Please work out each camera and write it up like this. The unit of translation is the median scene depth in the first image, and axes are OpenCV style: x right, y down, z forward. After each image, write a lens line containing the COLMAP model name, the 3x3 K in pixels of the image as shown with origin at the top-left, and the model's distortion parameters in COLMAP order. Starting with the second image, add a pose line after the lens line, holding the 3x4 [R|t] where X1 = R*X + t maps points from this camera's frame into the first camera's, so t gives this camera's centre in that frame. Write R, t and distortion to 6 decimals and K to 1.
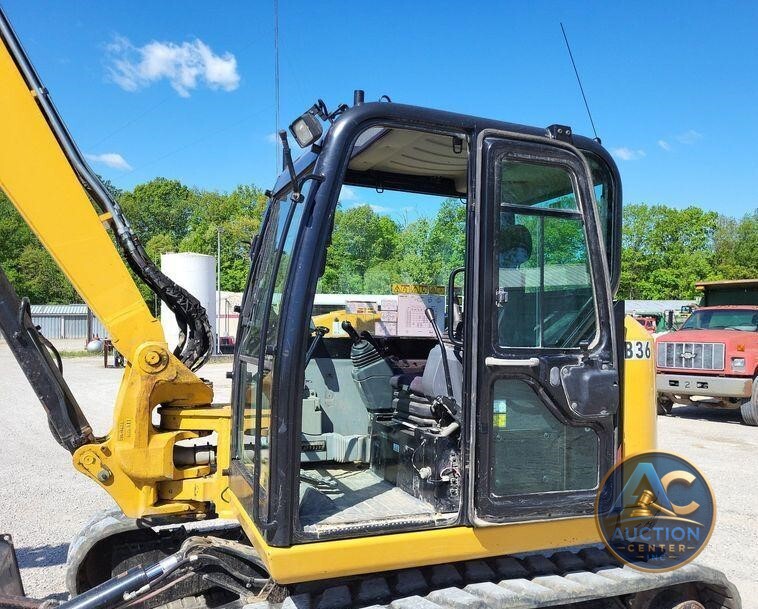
lens RADIAL K [[662.1, 0, 424.5], [0, 662.1, 319.4], [0, 0, 1]] dist [0.036701, -0.015245]
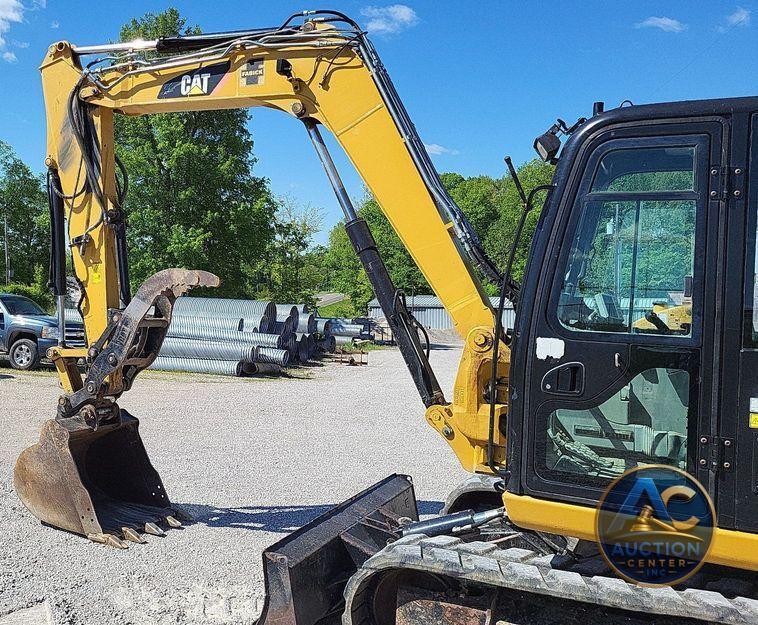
lens RADIAL K [[773.5, 0, 225.0], [0, 773.5, 285.6], [0, 0, 1]] dist [0.040262, -0.026118]
pose [[0.589110, -0.009162, -0.808001, 0.446589], [-0.020555, 0.999442, -0.026319, 0.006855], [0.807792, 0.032114, 0.588593, -0.200088]]
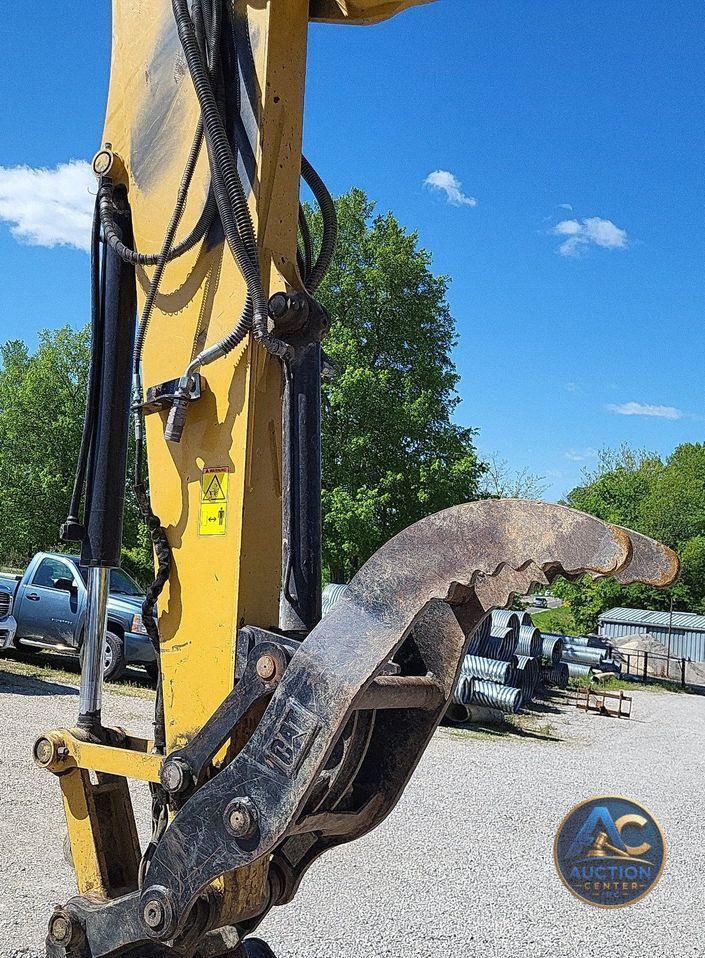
lens RADIAL K [[1034.8, 0, 239.4], [0, 1034.8, 493.9], [0, 0, 1]] dist [0.011550, 0.013199]
pose [[0.460450, -0.026209, -0.887299, -0.556659], [-0.109722, 0.990219, -0.086187, -0.009942], [0.880879, 0.137041, 0.453070, 0.316736]]
